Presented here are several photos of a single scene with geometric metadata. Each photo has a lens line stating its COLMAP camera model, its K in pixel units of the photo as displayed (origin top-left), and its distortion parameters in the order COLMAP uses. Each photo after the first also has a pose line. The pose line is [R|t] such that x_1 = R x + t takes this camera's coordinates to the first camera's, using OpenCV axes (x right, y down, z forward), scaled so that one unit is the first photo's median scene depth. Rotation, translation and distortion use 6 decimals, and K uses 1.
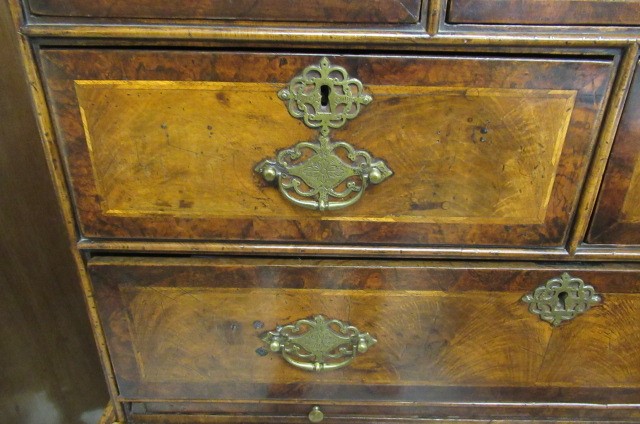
lens RADIAL K [[472.2, 0, 319.5], [0, 472.2, 219.6], [0, 0, 1]] dist [-0.004476, -0.000138]
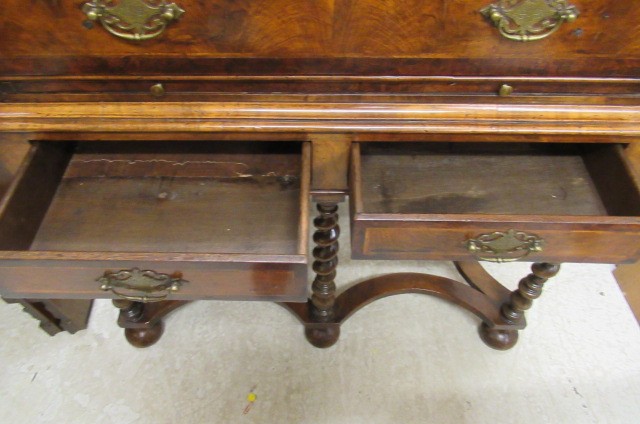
lens RADIAL K [[472.2, 0, 318.4], [0, 472.2, 209.1], [0, 0, 1]] dist [-0.004476, -0.000138]
pose [[0.999919, -0.011591, 0.005332, 0.447190], [0.008446, 0.914608, 0.404254, 0.243028], [-0.009562, -0.404176, 0.914631, -0.245545]]
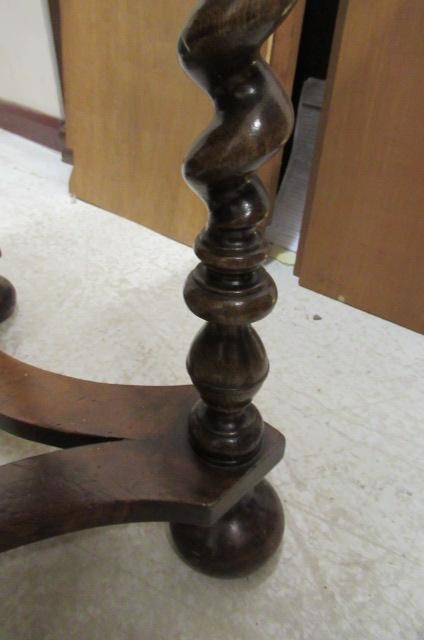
lens RADIAL K [[470.3, 0, 205.2], [0, 470.3, 323.4], [0, 0, 1]] dist [-0.004735, 0.002030]
pose [[0.695785, -0.438650, 0.568744, 1.115145], [0.345242, 0.898622, 0.270713, 1.398547], [-0.629834, 0.007997, 0.776688, 1.253112]]
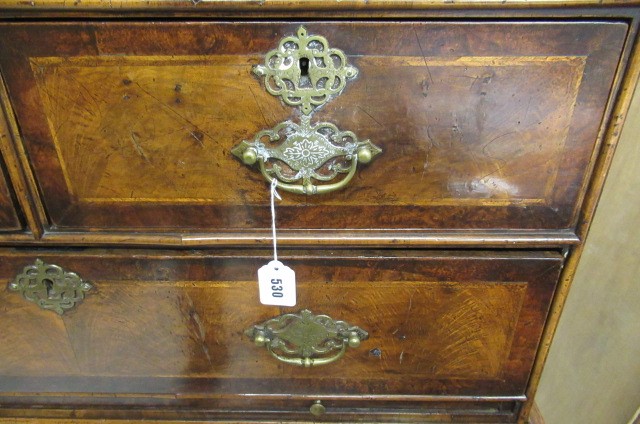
lens RADIAL K [[472.2, 0, 324.0], [0, 472.2, 212.8], [0, 0, 1]] dist [-0.004476, -0.000138]
pose [[0.999934, -0.011018, -0.003203, 1.027294], [0.011152, 0.998901, 0.045515, -0.012737], [0.002698, -0.045548, 0.998959, 0.078337]]
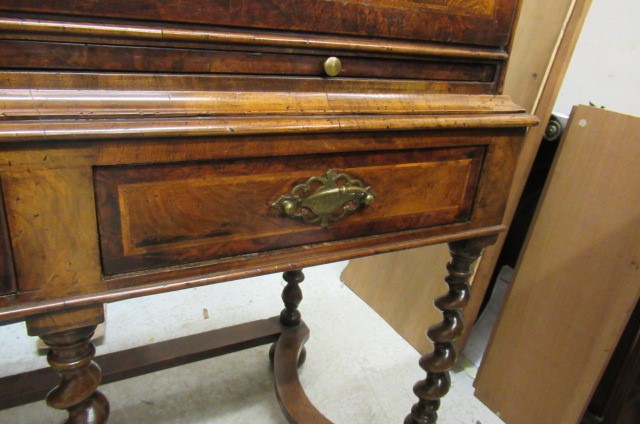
lens RADIAL K [[472.2, 0, 318.5], [0, 472.2, 212.7], [0, 0, 1]] dist [-0.004476, -0.000138]
pose [[0.877301, -0.117374, 0.465367, 0.518607], [0.141669, 0.989761, -0.017434, 0.785689], [-0.458556, 0.081223, 0.884946, 0.365359]]
